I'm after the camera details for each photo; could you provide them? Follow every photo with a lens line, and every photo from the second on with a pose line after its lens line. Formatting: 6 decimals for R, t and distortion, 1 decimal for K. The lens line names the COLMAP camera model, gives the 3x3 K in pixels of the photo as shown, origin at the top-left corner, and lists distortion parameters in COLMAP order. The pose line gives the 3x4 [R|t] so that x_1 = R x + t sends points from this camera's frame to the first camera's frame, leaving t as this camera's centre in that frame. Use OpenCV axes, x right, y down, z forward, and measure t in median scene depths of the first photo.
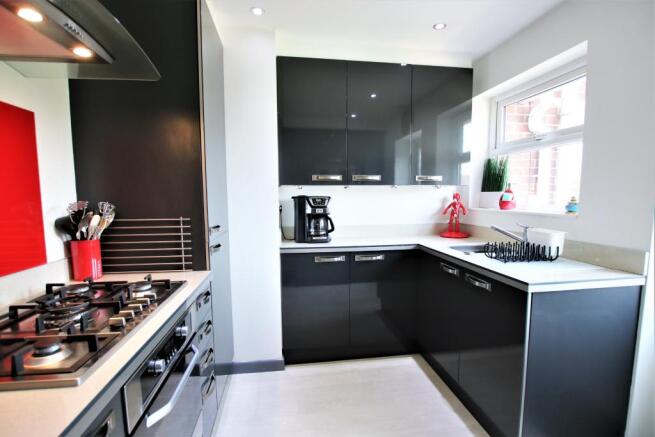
lens RADIAL K [[319.8, 0, 329.4], [0, 319.8, 226.1], [0, 0, 1]] dist [-0.033709, -0.000044]
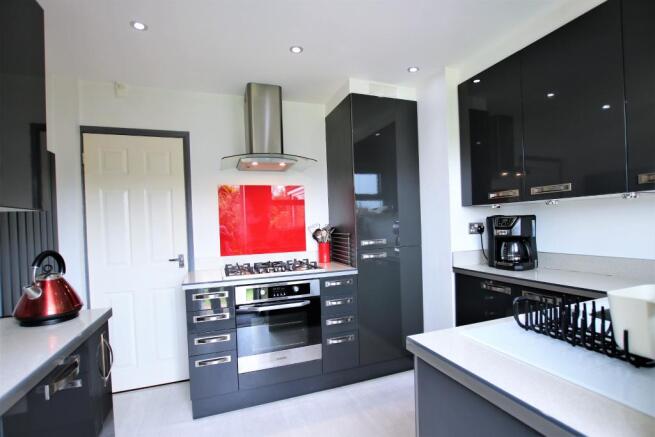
lens RADIAL K [[311.8, 0, 330.5], [0, 311.8, 225.0], [0, 0, 1]] dist [-0.020854, 0.000579]
pose [[0.202240, 0.000699, -0.979336, 0.731555], [-0.062961, 0.997940, -0.012290, -0.029484], [0.977310, 0.064146, 0.201868, 0.381469]]
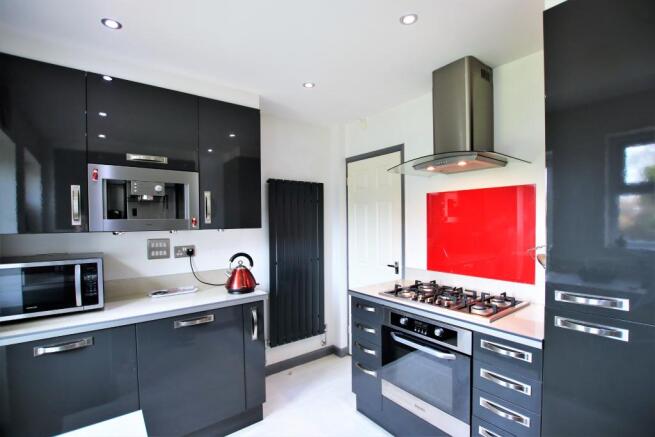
lens RADIAL K [[311.8, 0, 330.5], [0, 311.8, 225.0], [0, 0, 1]] dist [-0.020854, 0.000579]
pose [[-0.880905, 0.022795, -0.472743, 0.335301], [-0.031465, 0.993809, 0.106552, -0.156197], [0.472245, 0.108737, -0.874735, 0.966369]]
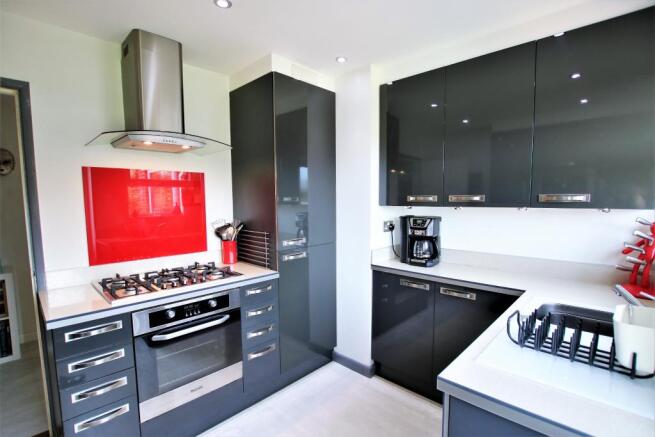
lens RADIAL K [[311.8, 0, 330.5], [0, 311.8, 225.0], [0, 0, 1]] dist [-0.020854, 0.000579]
pose [[0.611287, 0.066043, -0.788648, 0.564670], [-0.073105, 0.996963, 0.026823, -0.079944], [0.788025, 0.041257, 0.614259, 0.227714]]
